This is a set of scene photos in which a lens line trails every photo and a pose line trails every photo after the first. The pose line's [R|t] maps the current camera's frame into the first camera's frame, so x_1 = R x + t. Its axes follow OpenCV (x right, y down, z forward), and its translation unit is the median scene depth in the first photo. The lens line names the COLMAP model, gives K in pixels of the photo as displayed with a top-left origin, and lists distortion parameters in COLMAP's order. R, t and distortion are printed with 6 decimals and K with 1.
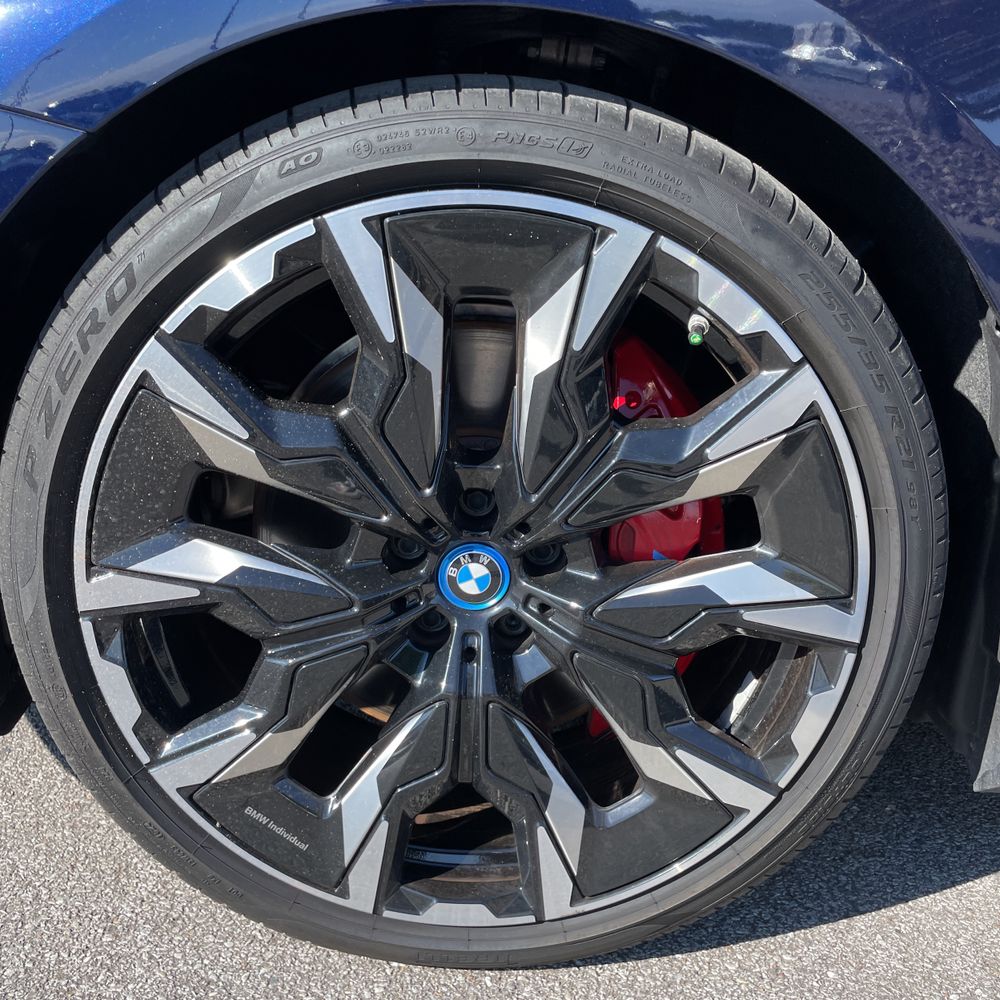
lens RADIAL K [[995.6, 0, 480.1], [0, 995.6, 502.7], [0, 0, 1]] dist [0.071251, -0.095462]
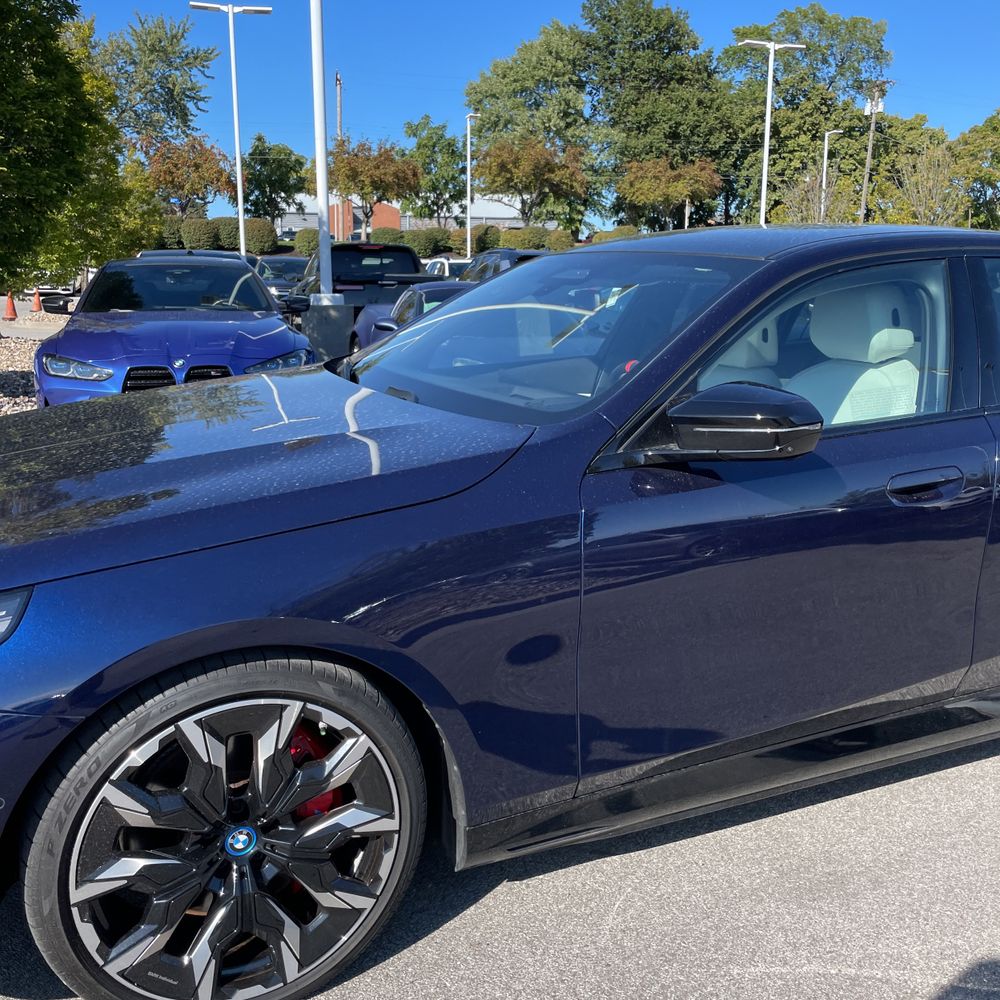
lens RADIAL K [[1008.1, 0, 506.8], [0, 1008.1, 500.6], [0, 0, 1]] dist [0.073080, -0.093657]
pose [[0.896376, -0.108937, 0.429700, -0.403274], [0.150142, 0.986651, -0.063069, -0.489162], [-0.417093, 0.121050, 0.900767, -1.572514]]
